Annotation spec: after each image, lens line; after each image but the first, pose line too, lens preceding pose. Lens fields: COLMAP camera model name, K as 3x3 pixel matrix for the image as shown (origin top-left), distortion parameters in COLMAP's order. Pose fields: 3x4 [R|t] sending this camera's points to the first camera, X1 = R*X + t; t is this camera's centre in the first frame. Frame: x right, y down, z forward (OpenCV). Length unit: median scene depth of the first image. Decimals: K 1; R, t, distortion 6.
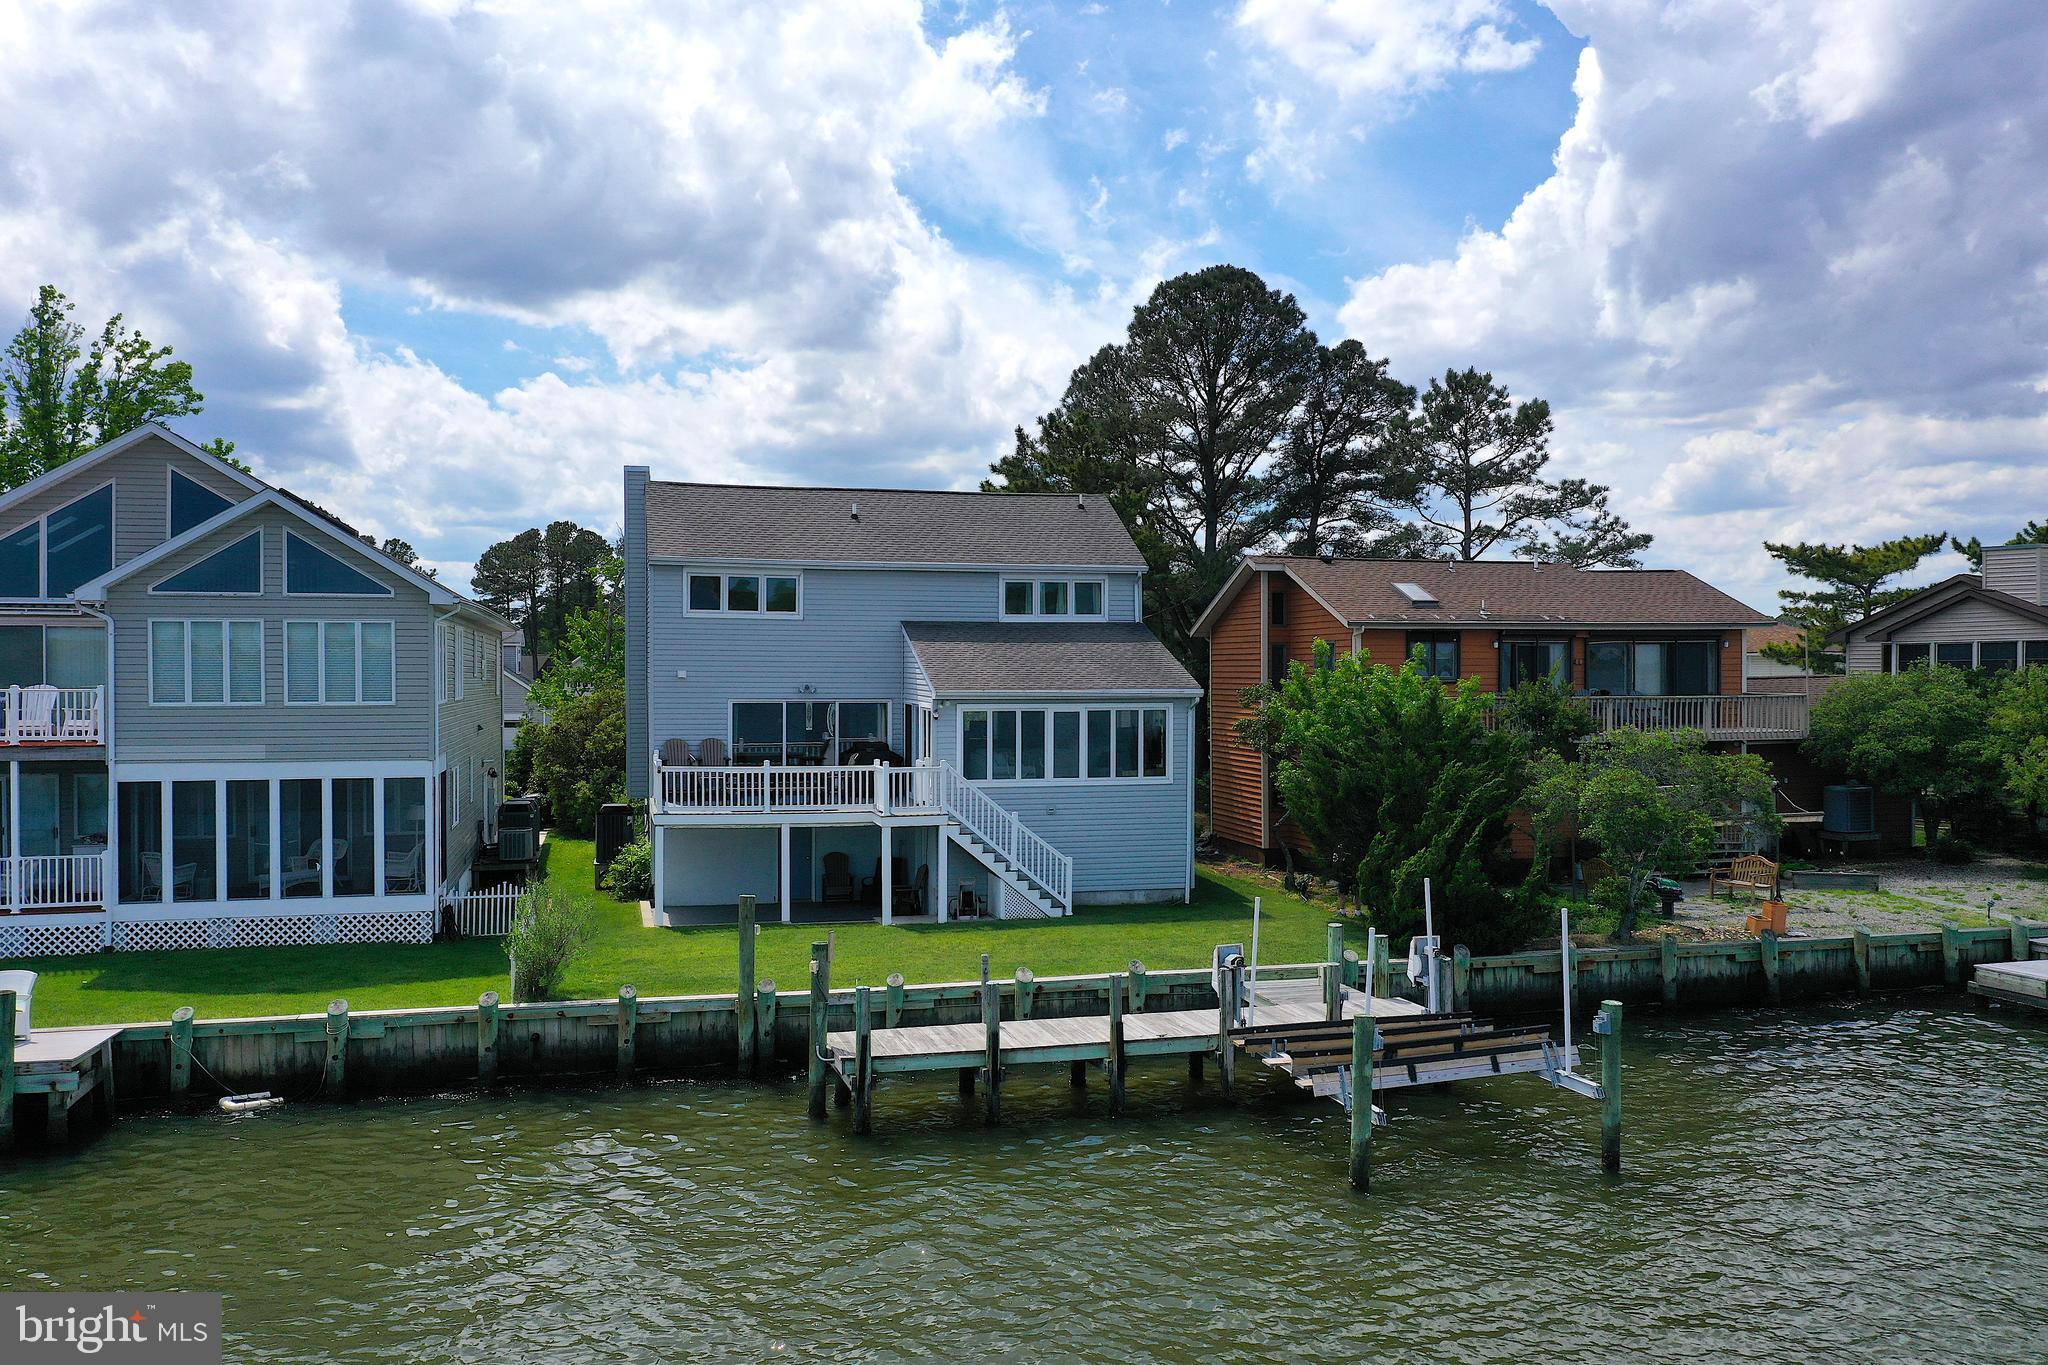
lens RADIAL K [[1627.9, 0, 1032.8], [0, 1627.9, 686.1], [0, 0, 1]] dist [0.001236, 0.001540]
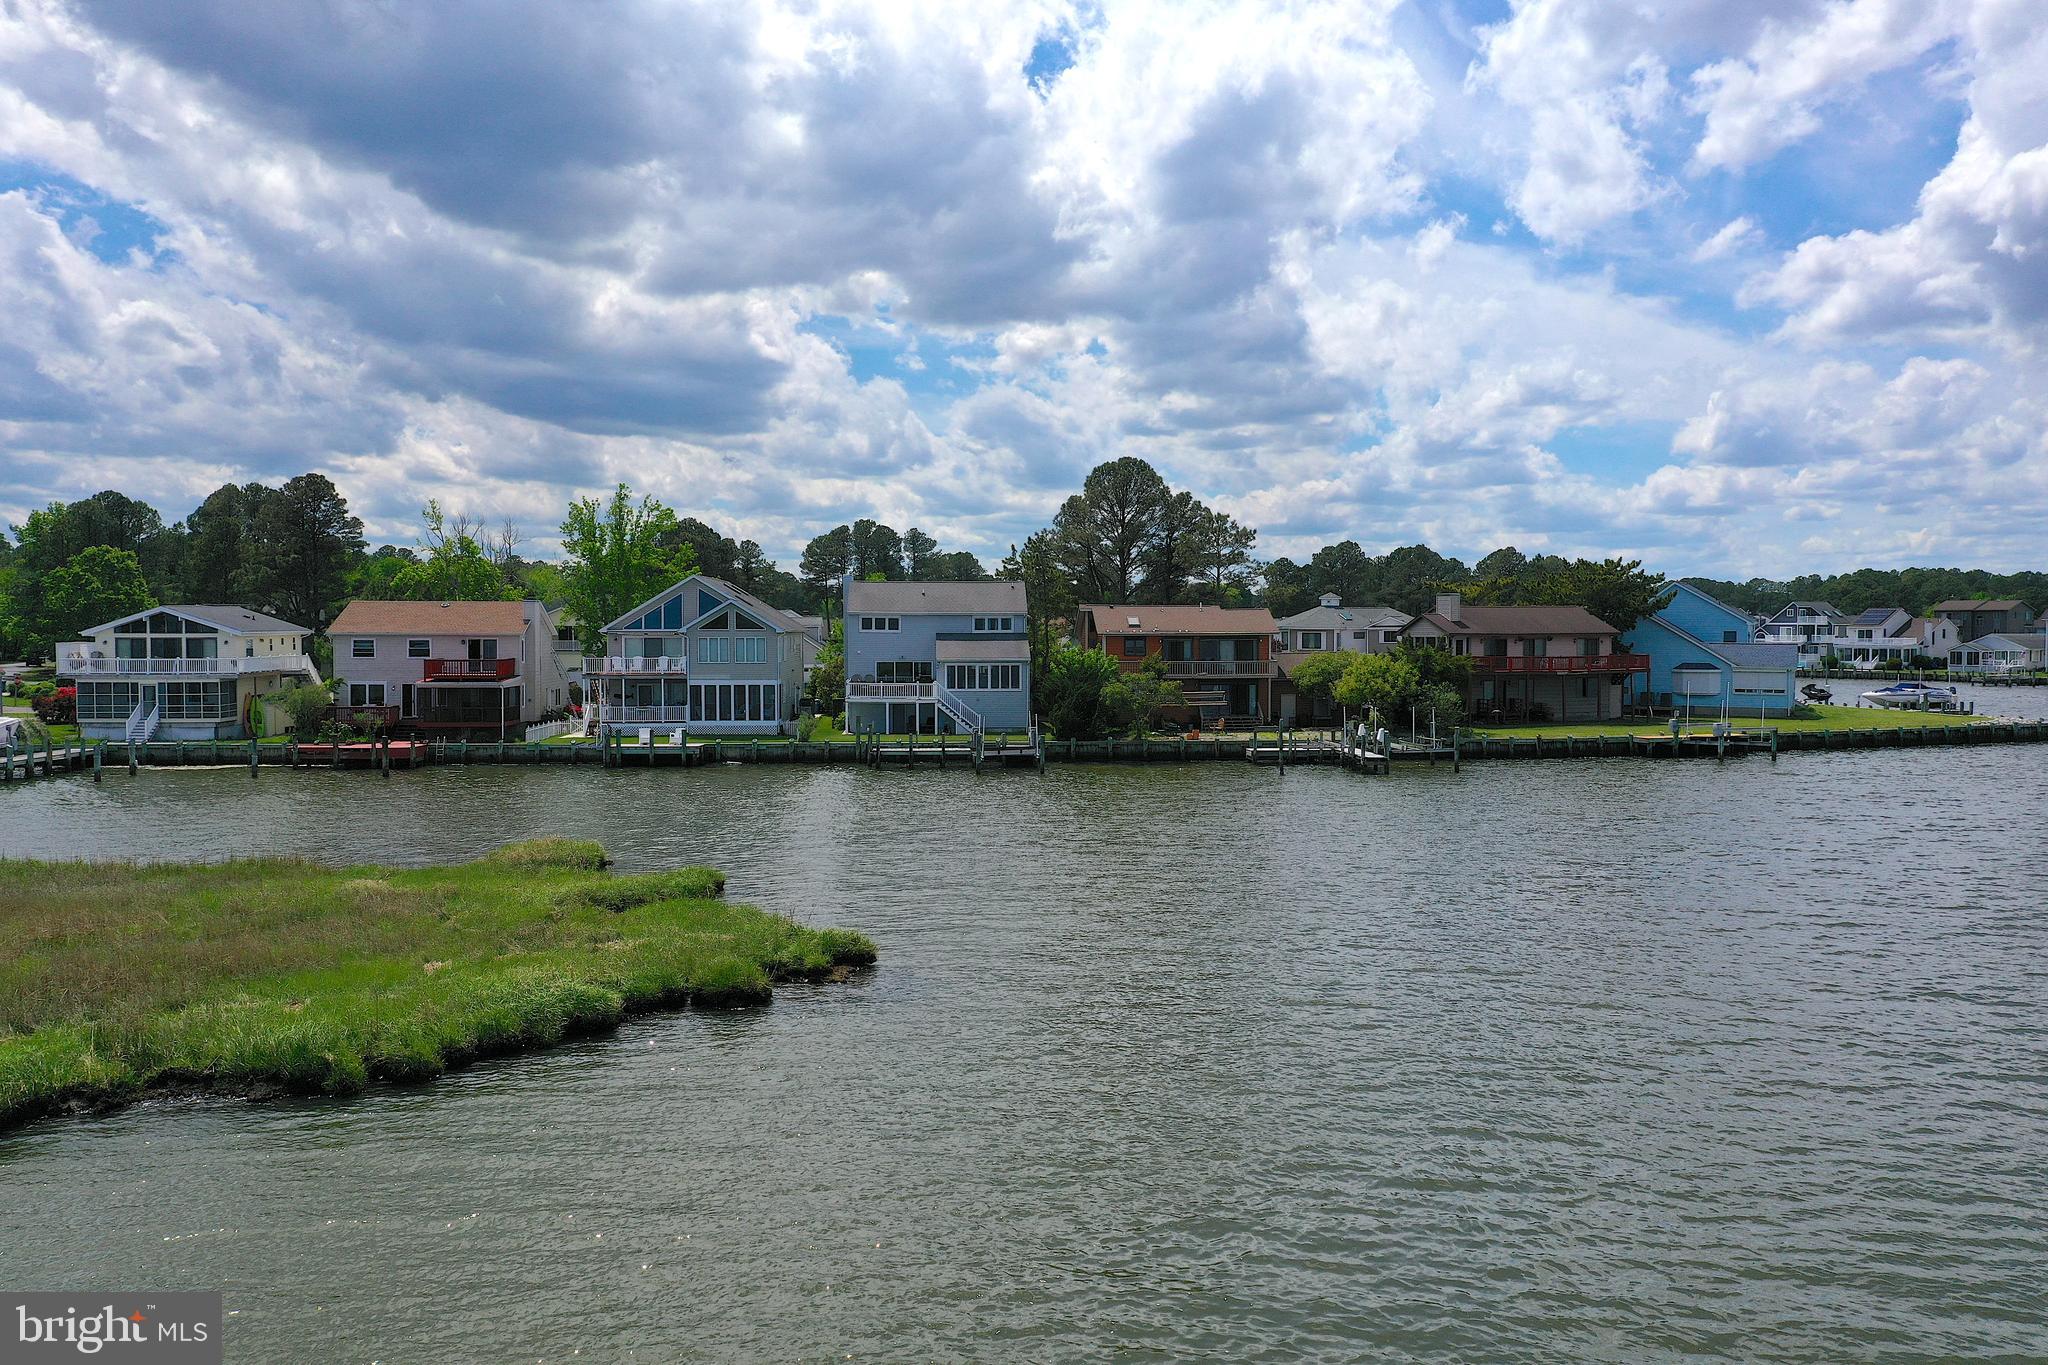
lens RADIAL K [[1627.9, 0, 1024.8], [0, 1627.9, 684.5], [0, 0, 1]] dist [0.001236, 0.001540]
pose [[0.980149, 0.008408, -0.198084, 0.602752], [-0.002335, 0.999521, 0.030872, -0.037025], [0.198248, -0.029797, 0.979699, -1.654181]]
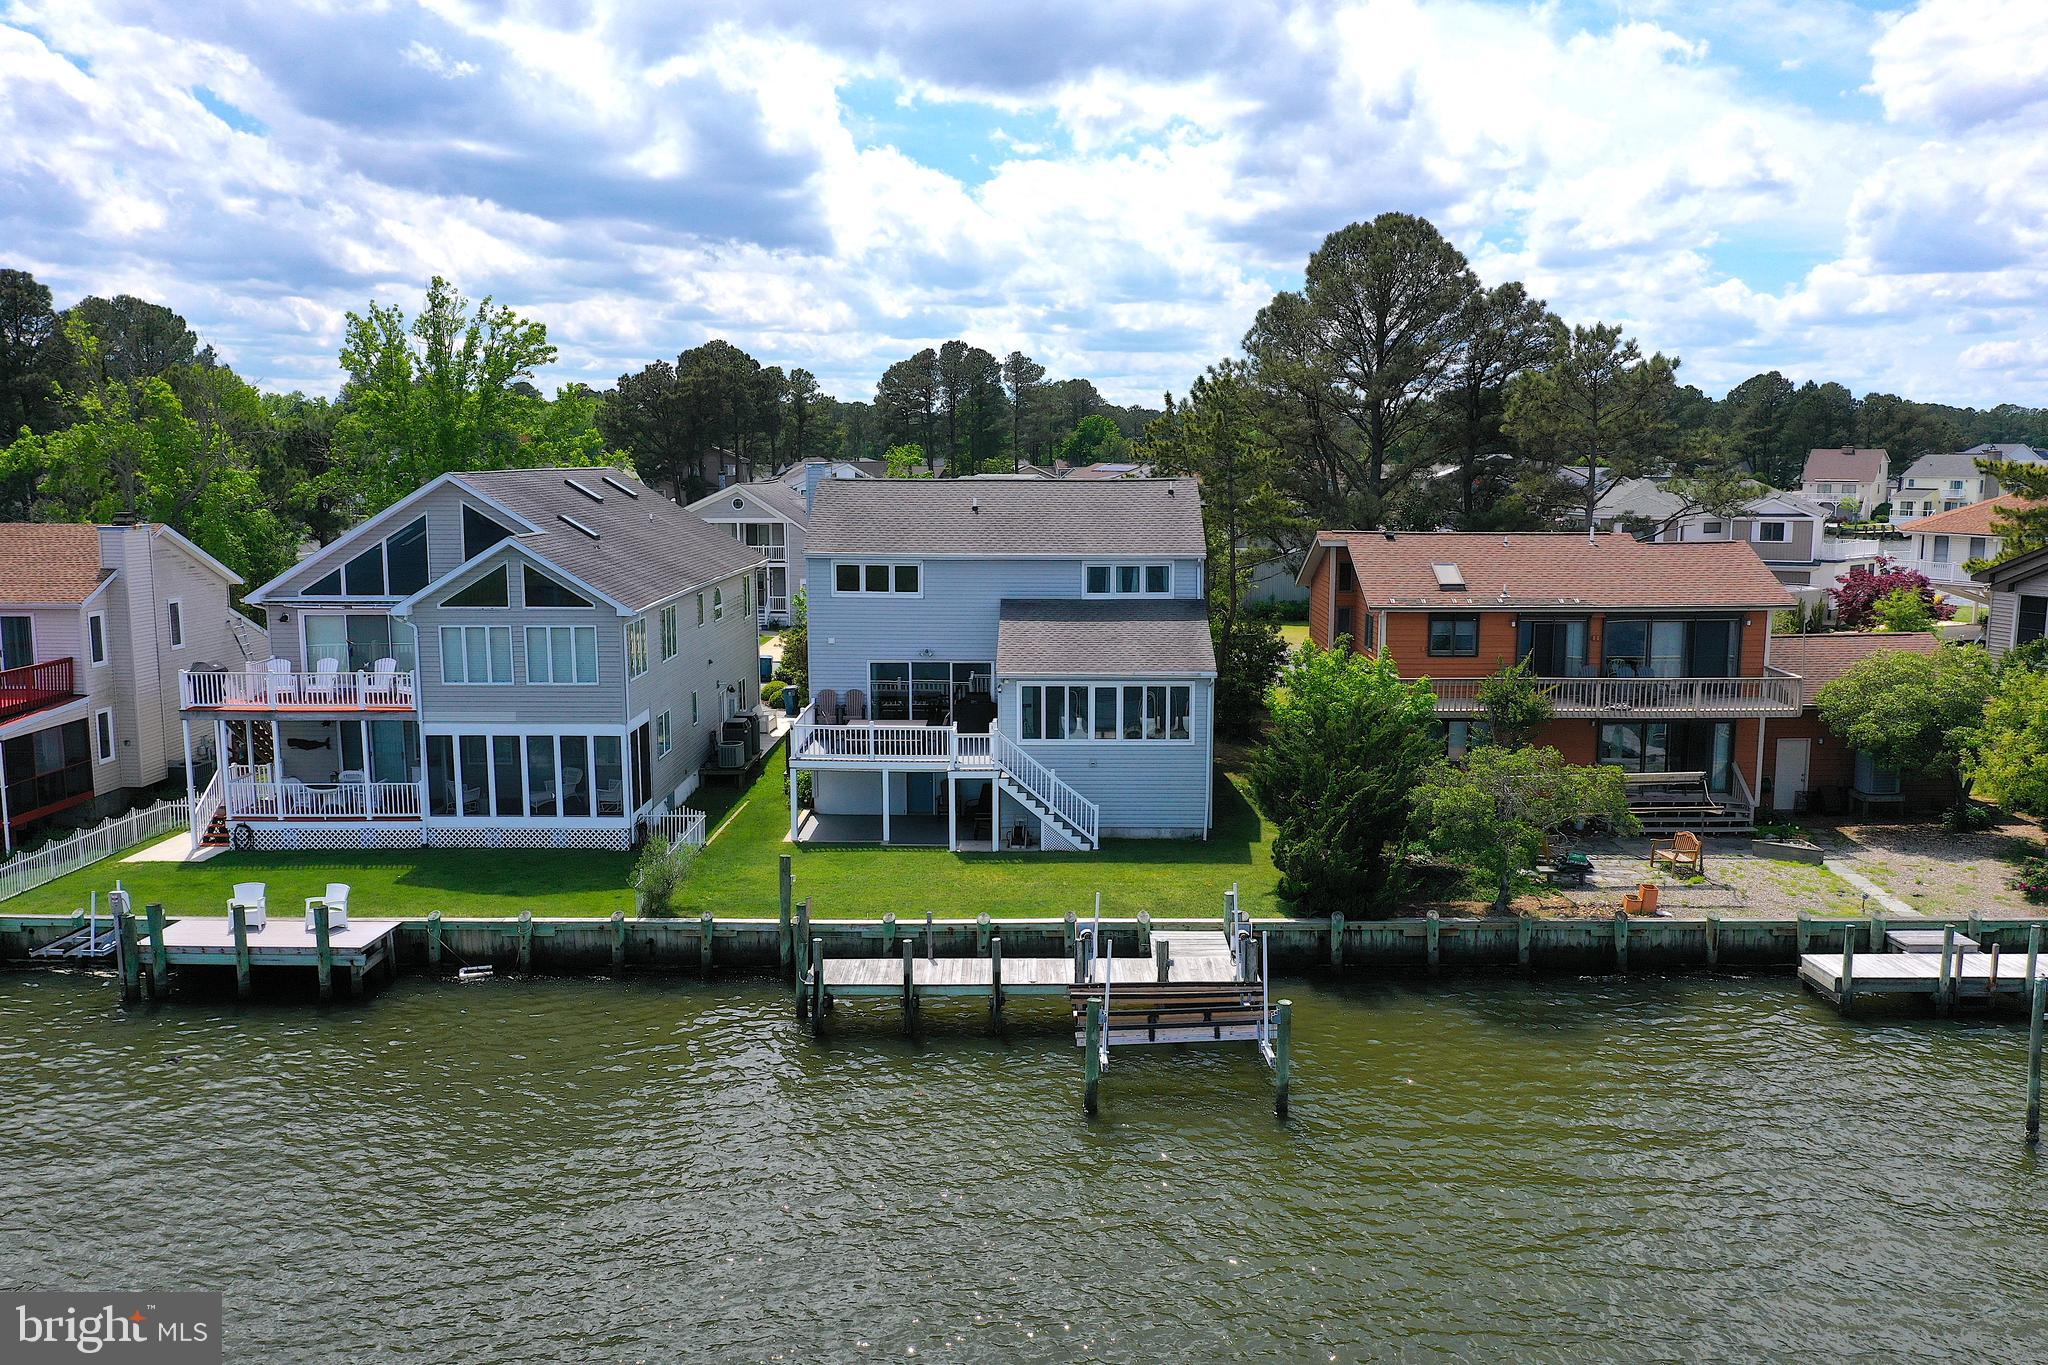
lens RADIAL K [[1627.9, 0, 1031.9], [0, 1627.9, 687.5], [0, 0, 1]] dist [0.001236, 0.001540]
pose [[0.964325, 0.039113, -0.261817, 0.264482], [-0.002097, 0.990122, 0.140192, -0.143844], [0.264714, -0.134642, 0.954881, -0.193708]]
